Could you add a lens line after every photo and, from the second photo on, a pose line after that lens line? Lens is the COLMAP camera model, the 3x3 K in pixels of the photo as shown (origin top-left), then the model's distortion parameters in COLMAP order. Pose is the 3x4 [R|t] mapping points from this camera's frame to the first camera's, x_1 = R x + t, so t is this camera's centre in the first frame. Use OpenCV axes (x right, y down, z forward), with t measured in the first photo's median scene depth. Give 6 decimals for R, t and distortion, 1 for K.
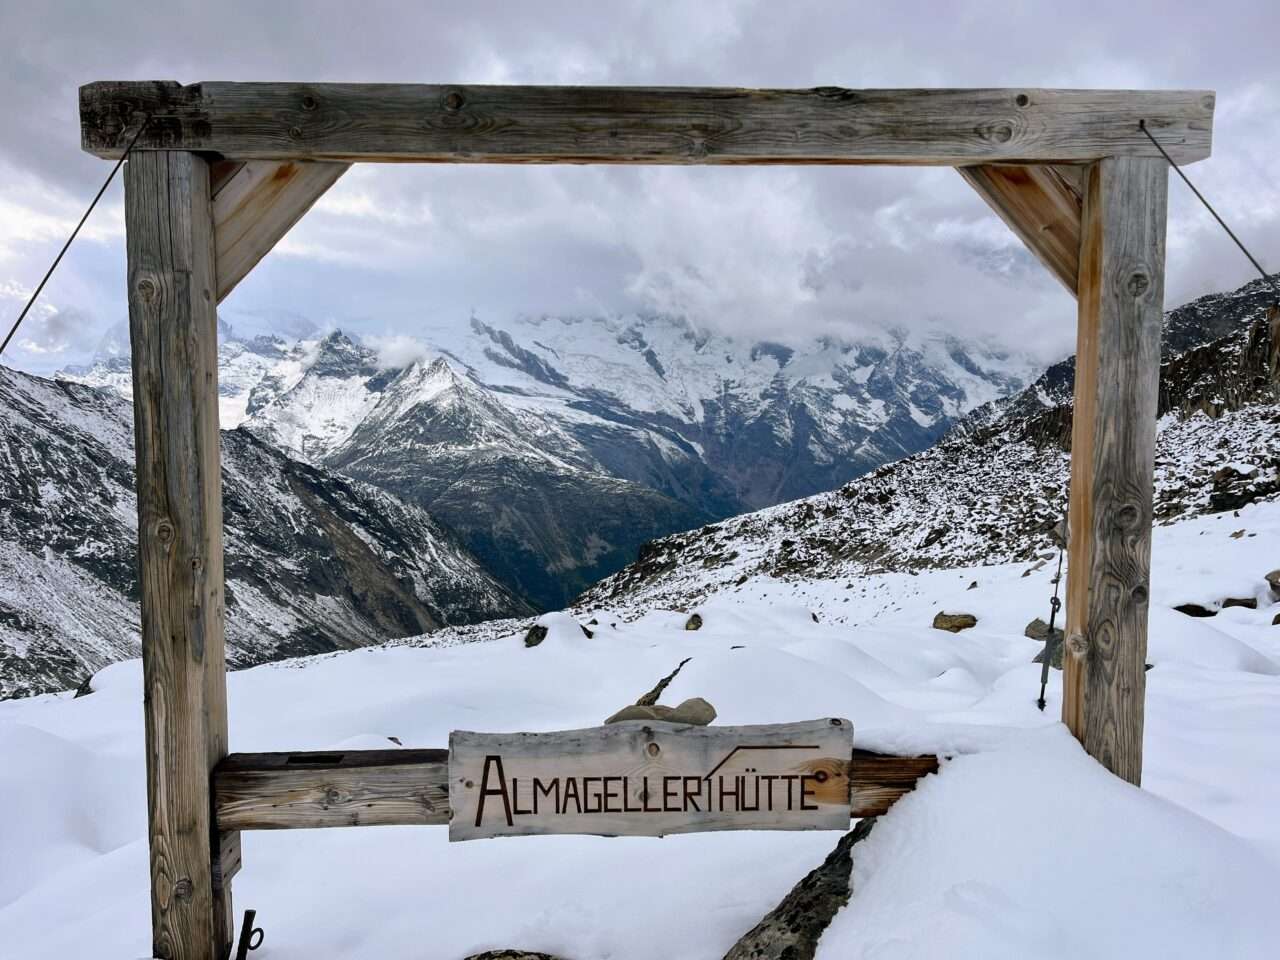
lens RADIAL K [[983.2, 0, 647.1], [0, 983.2, 489.1], [0, 0, 1]] dist [0.033318, -0.025611]
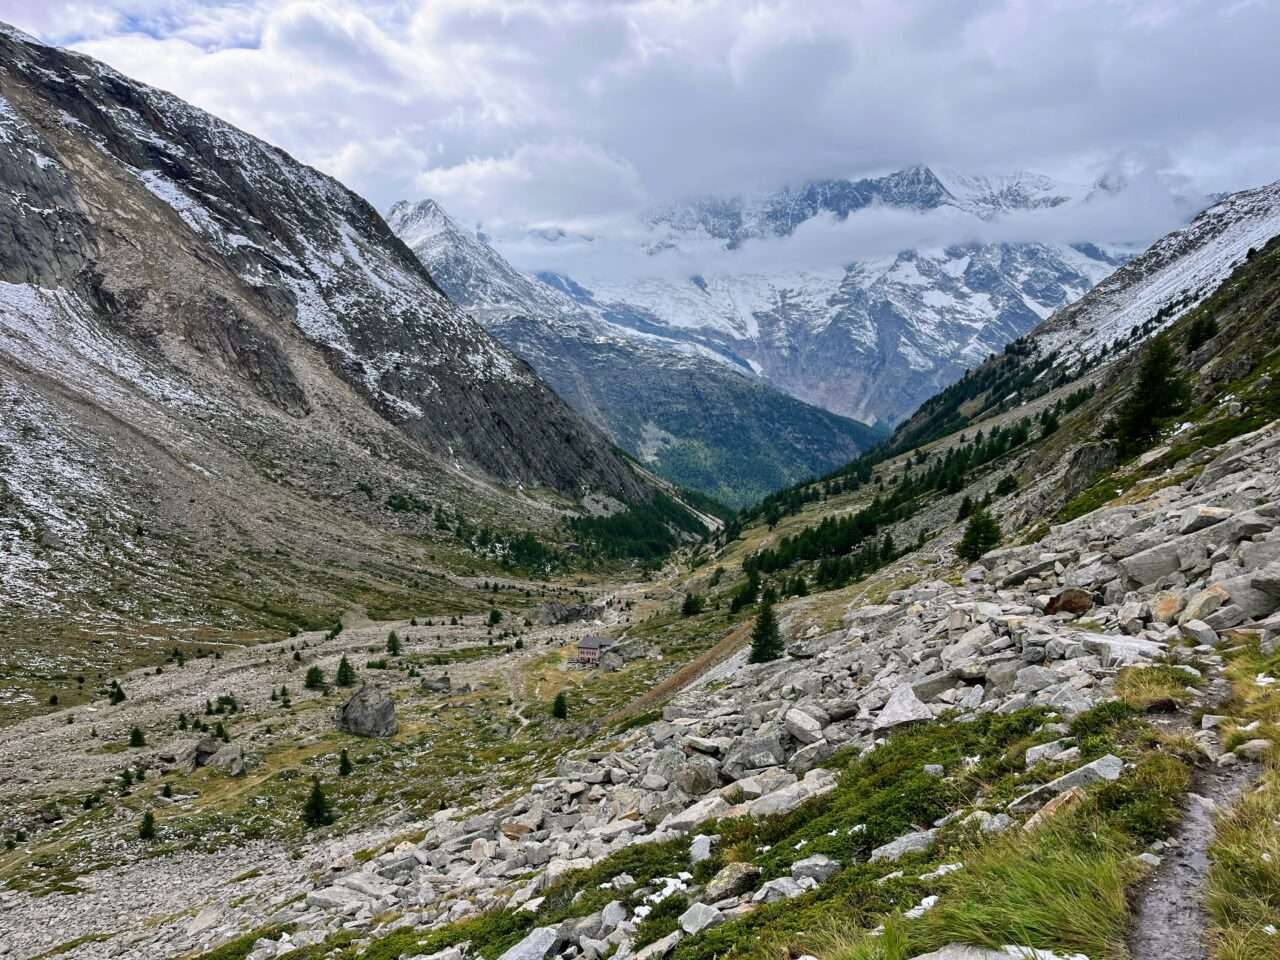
lens RADIAL K [[983.2, 0, 630.4], [0, 983.2, 471.4], [0, 0, 1]] dist [0.033318, -0.025611]
pose [[0.998979, -0.030010, -0.033759, -0.029079], [0.029783, 0.999530, -0.007201, 0.053587], [0.033960, 0.006189, 0.999404, 0.193167]]
